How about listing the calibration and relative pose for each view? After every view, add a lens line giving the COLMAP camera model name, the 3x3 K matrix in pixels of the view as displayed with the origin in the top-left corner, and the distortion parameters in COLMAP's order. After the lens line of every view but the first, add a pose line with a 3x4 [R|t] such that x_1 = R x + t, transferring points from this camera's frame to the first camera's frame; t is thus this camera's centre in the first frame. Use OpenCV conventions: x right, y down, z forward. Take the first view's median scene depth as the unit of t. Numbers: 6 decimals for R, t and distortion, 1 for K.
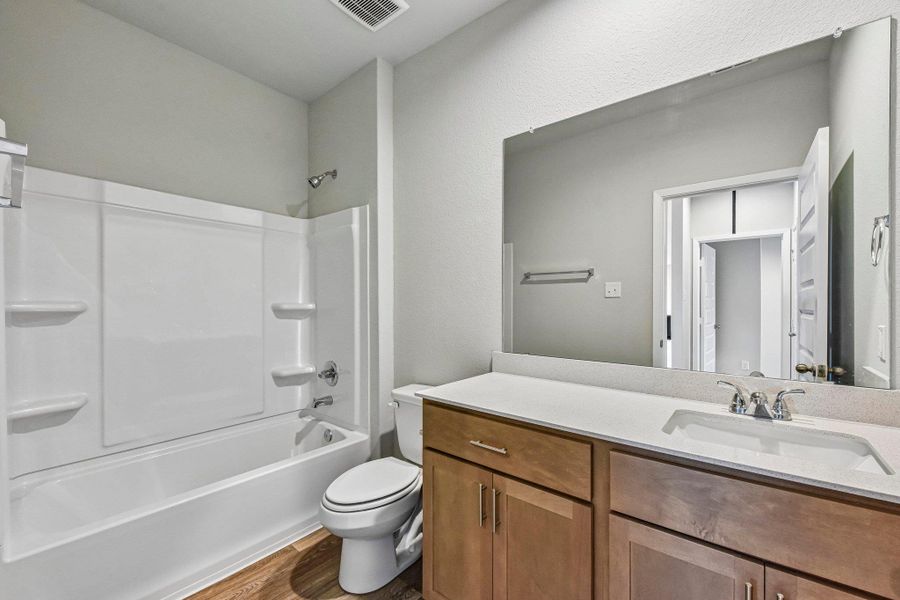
lens RADIAL K [[381.3, 0, 450.0], [0, 381.3, 300.0], [0, 0, 1]] dist [0.000398, -0.006414]
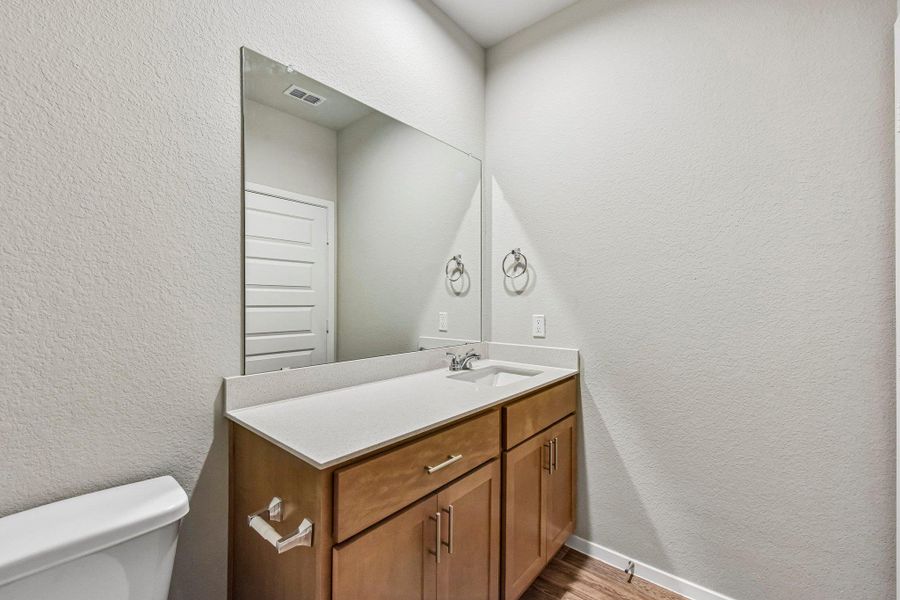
lens RADIAL K [[381.3, 0, 450.0], [0, 381.3, 300.0], [0, 0, 1]] dist [0.000398, -0.006414]
pose [[-0.011080, 0.005035, 0.999926, -0.815398], [-0.008451, 0.999951, -0.005129, 0.015396], [-0.999903, -0.008507, -0.011037, 1.051231]]
